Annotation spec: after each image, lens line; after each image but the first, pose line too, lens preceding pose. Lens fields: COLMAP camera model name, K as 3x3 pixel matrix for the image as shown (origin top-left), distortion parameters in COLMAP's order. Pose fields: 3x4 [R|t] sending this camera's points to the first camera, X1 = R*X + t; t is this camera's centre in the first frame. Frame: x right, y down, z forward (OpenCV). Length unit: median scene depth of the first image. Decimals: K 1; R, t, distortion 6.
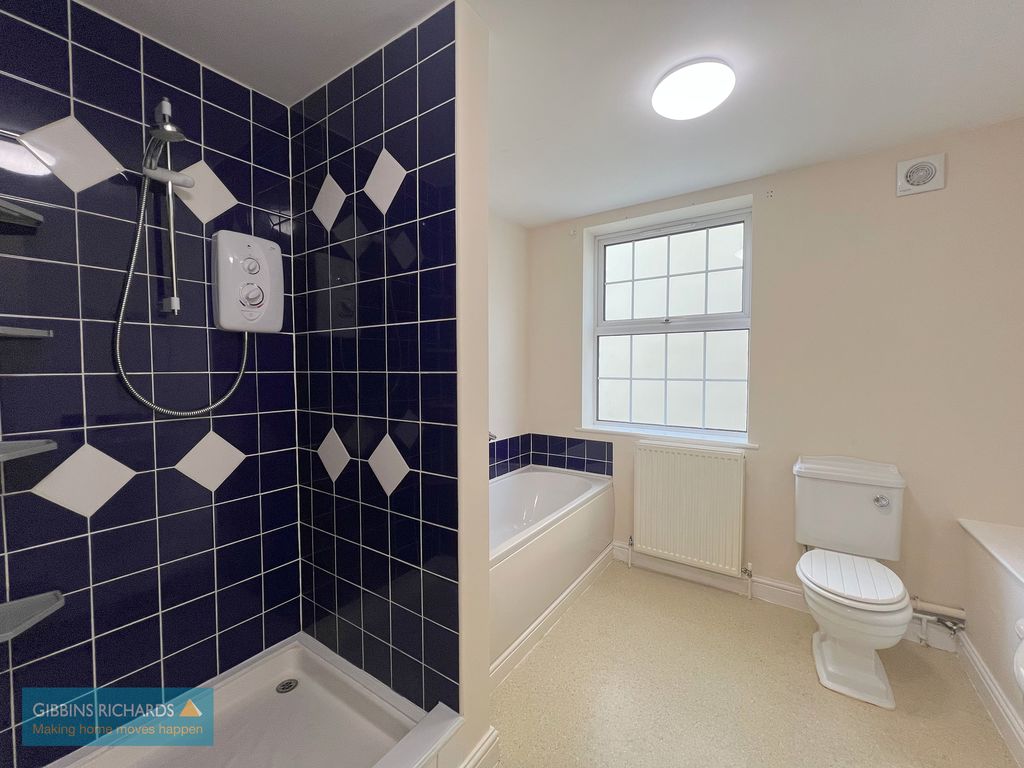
lens RADIAL K [[410.3, 0, 508.7], [0, 410.3, 382.4], [0, 0, 1]] dist [-0.005792, 0.000825]
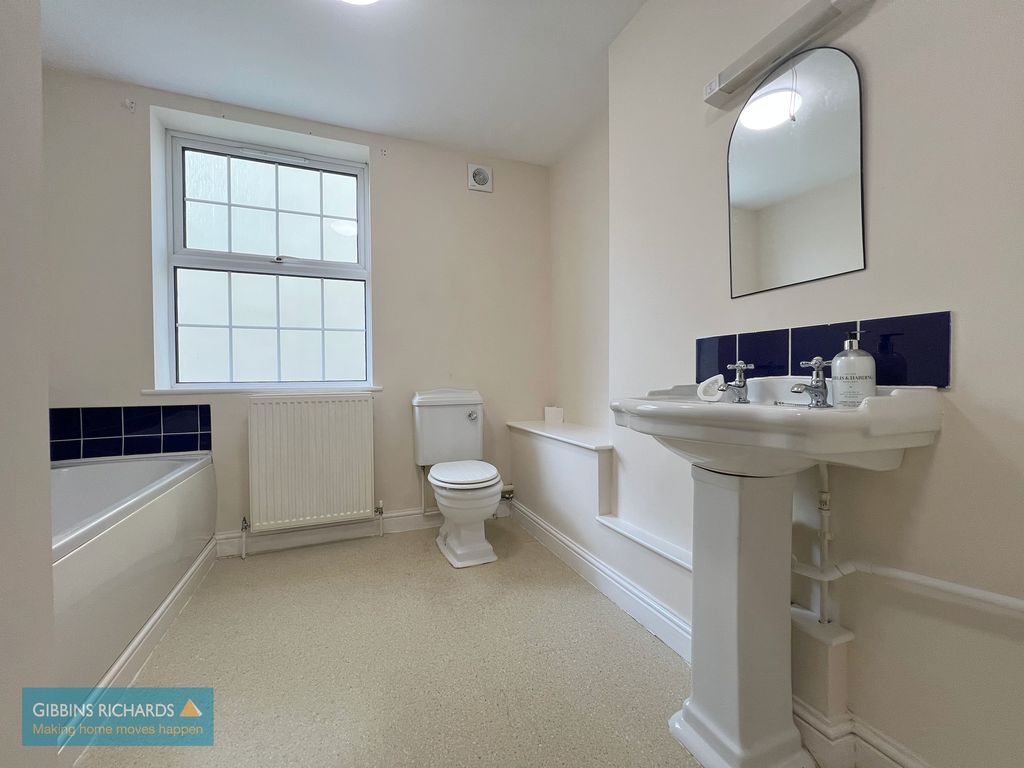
lens RADIAL K [[411.6, 0, 510.1], [0, 411.6, 382.3], [0, 0, 1]] dist [0.000827, -0.000357]
pose [[0.549916, -0.012700, 0.835123, -0.081004], [0.044880, 0.998889, -0.014362, 0.151591], [-0.834013, 0.045378, 0.549875, 0.127477]]
